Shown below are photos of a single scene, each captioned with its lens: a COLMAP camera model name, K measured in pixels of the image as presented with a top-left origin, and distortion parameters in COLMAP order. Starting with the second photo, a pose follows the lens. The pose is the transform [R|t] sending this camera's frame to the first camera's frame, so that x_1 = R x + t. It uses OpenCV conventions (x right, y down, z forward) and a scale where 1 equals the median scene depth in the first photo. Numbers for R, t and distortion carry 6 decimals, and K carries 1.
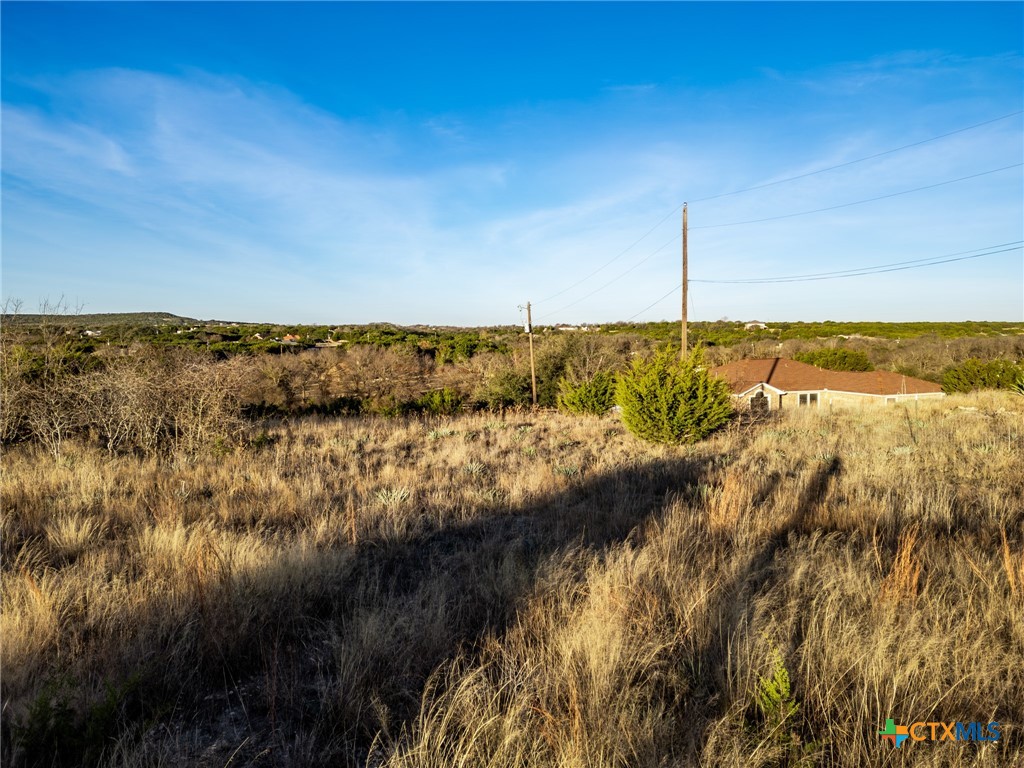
lens RADIAL K [[706.1, 0, 509.0], [0, 706.1, 381.4], [0, 0, 1]] dist [0.097043, -0.065168]
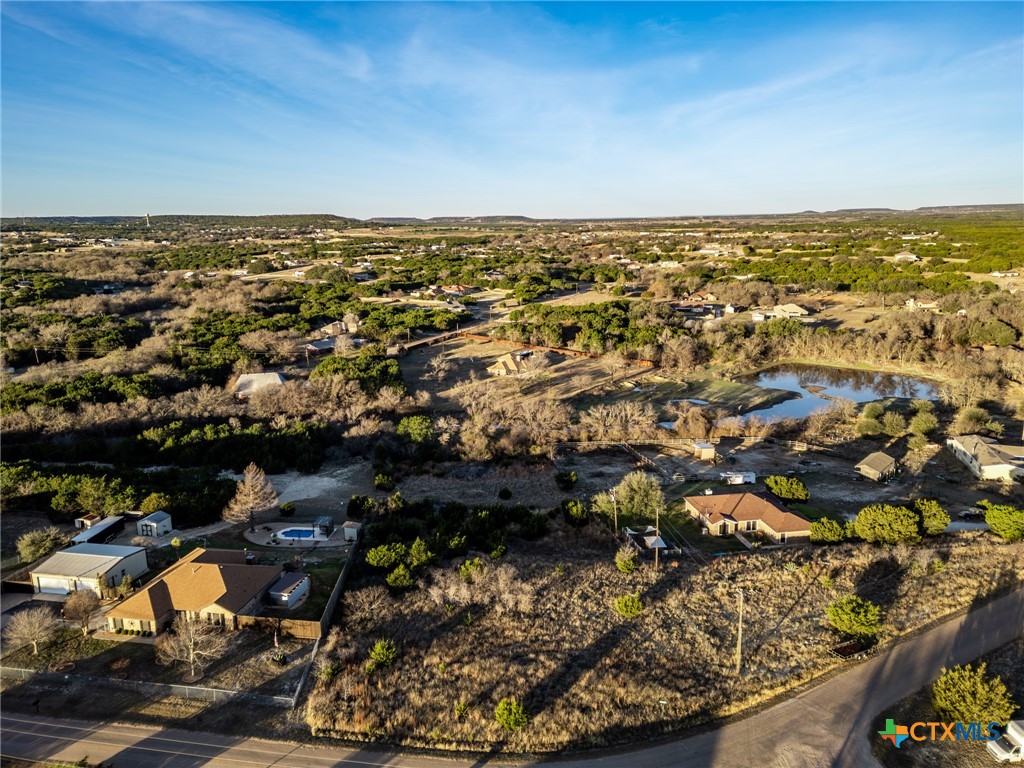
lens RADIAL K [[706.1, 0, 509.0], [0, 706.1, 381.4], [0, 0, 1]] dist [0.097043, -0.065168]
pose [[0.980412, 0.037061, -0.193438, 0.010743], [-0.006462, 0.987660, 0.156478, -0.069782], [0.196851, -0.152163, 0.968554, -0.109502]]
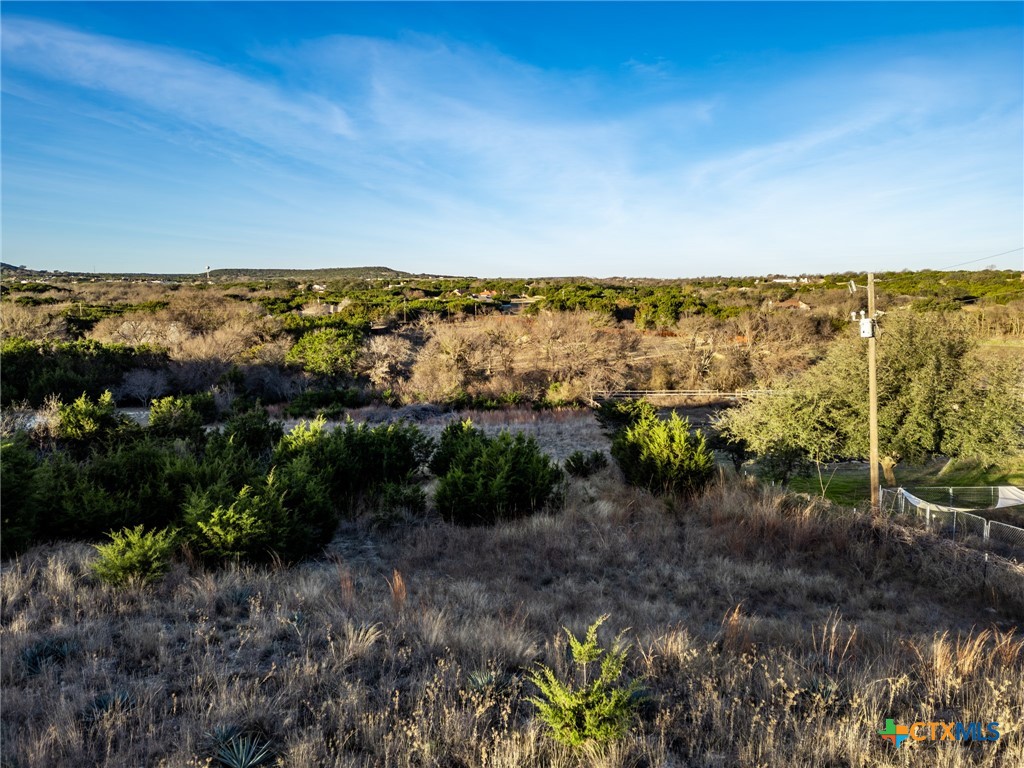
lens RADIAL K [[706.7, 0, 508.7], [0, 706.7, 370.6], [0, 0, 1]] dist [0.111922, -0.091339]
pose [[0.962693, 0.032250, -0.268666, -0.006416], [-0.018168, 0.998335, 0.054738, -0.005841], [0.269984, -0.047815, 0.961677, 0.037947]]
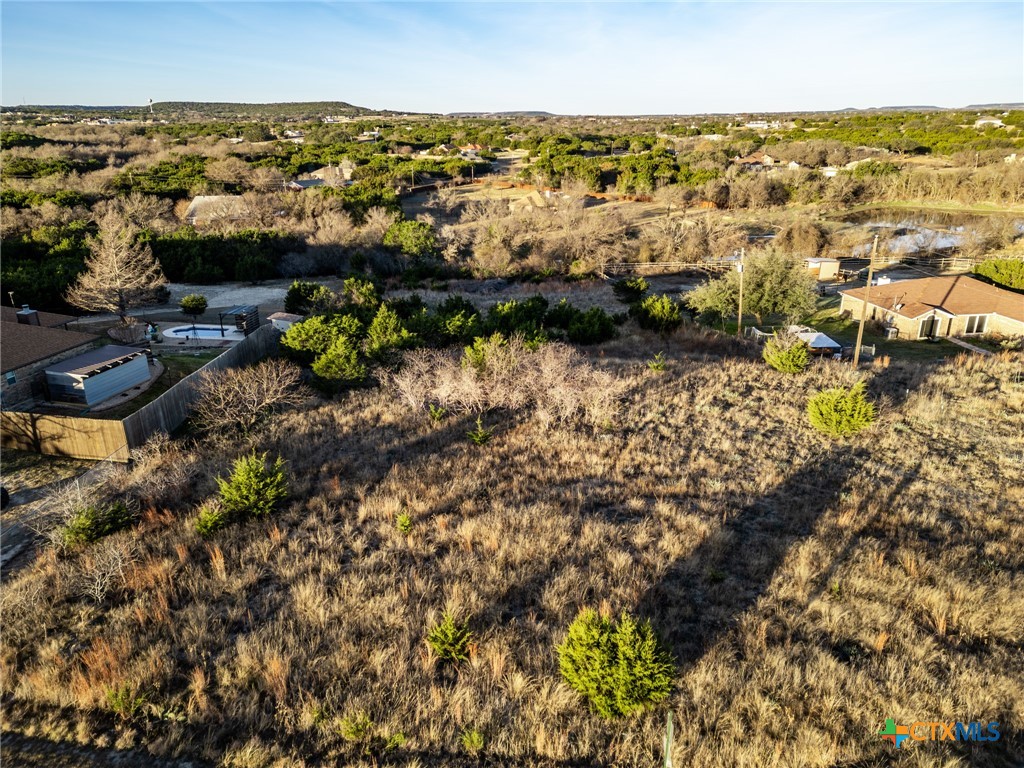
lens RADIAL K [[706.1, 0, 509.0], [0, 706.1, 381.4], [0, 0, 1]] dist [0.097043, -0.065168]
pose [[0.974643, 0.076809, -0.210172, -0.008227], [-0.014970, 0.959520, 0.281241, -0.020377], [0.223266, -0.270963, 0.936339, -0.033948]]
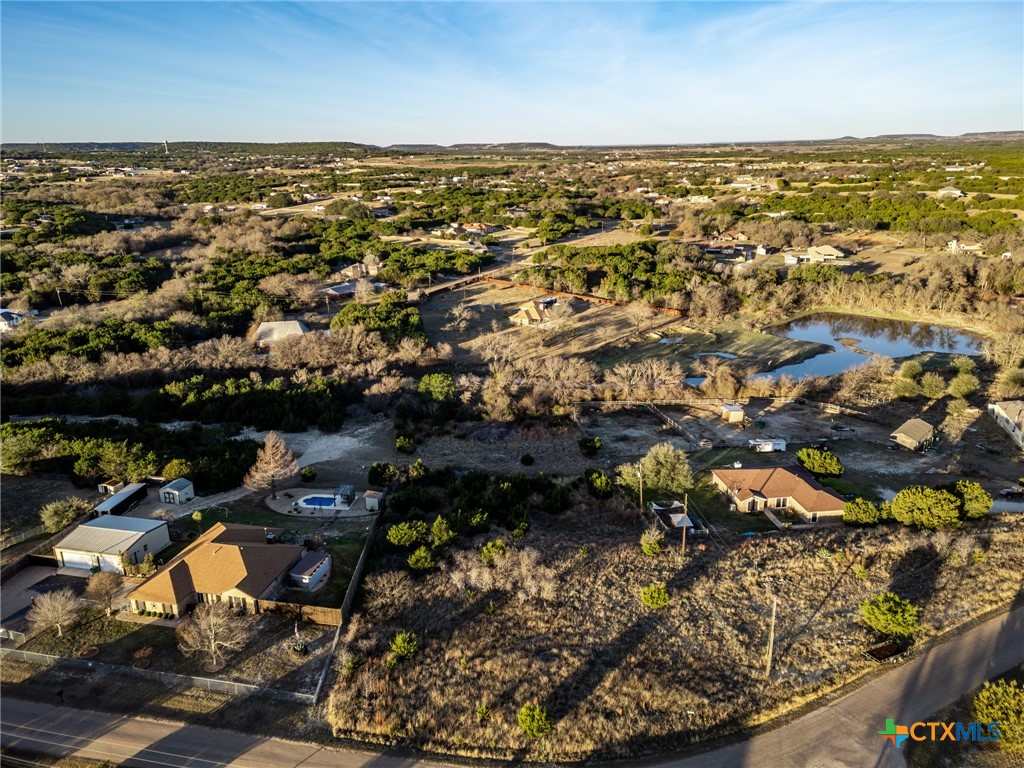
lens RADIAL K [[706.1, 0, 509.0], [0, 706.1, 381.4], [0, 0, 1]] dist [0.097043, -0.065168]
pose [[0.973745, 0.066526, -0.217704, 0.007982], [-0.010490, 0.968442, 0.249019, -0.078898], [0.227400, -0.240197, 0.943713, -0.100675]]
